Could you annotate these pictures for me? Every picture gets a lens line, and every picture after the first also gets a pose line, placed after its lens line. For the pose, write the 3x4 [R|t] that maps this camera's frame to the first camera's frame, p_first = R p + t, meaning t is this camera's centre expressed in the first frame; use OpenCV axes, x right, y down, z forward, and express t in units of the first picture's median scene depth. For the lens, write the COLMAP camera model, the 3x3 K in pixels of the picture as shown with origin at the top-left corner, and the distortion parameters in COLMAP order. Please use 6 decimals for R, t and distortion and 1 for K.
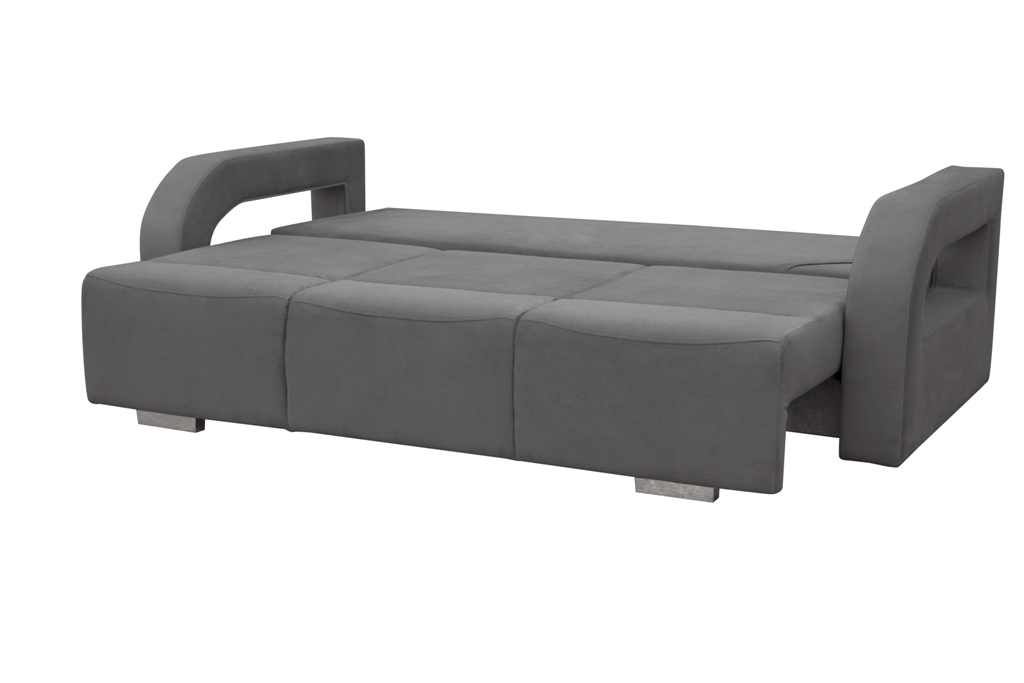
lens RADIAL K [[1716.6, 0, 545.2], [0, 1716.6, 341.5], [0, 0, 1]] dist [-0.001112, -0.080849]
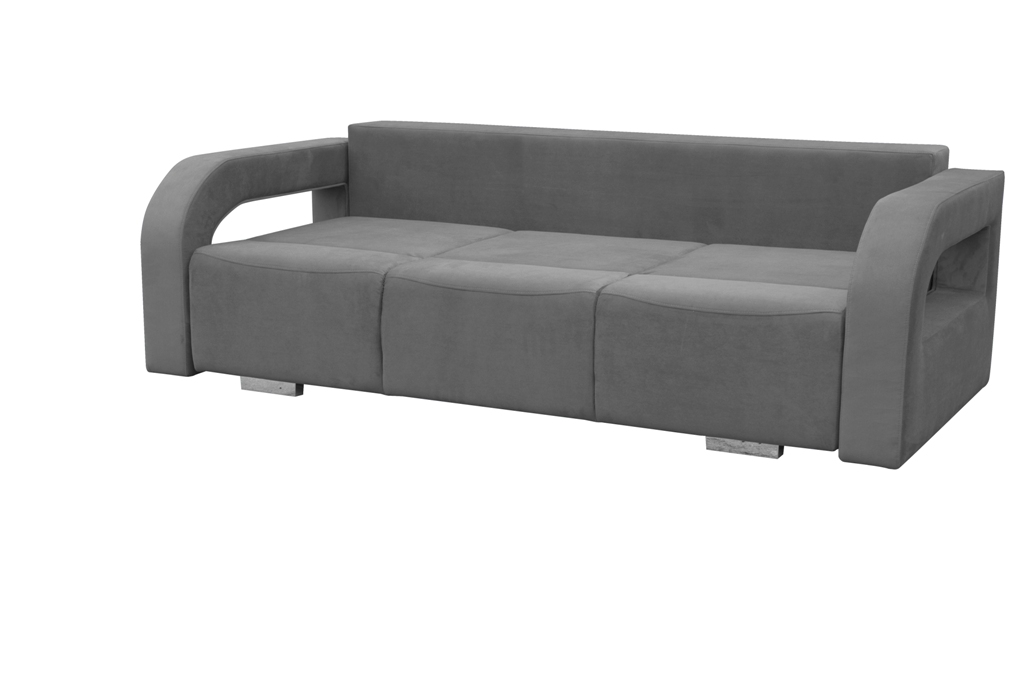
lens RADIAL K [[1716.6, 0, 545.2], [0, 1716.6, 341.5], [0, 0, 1]] dist [-0.001112, -0.080849]
pose [[0.999988, 0.004877, 0.000953, -0.048319], [-0.004876, 0.999988, -0.000899, 0.018455], [-0.000957, 0.000894, 0.999999, -0.090464]]
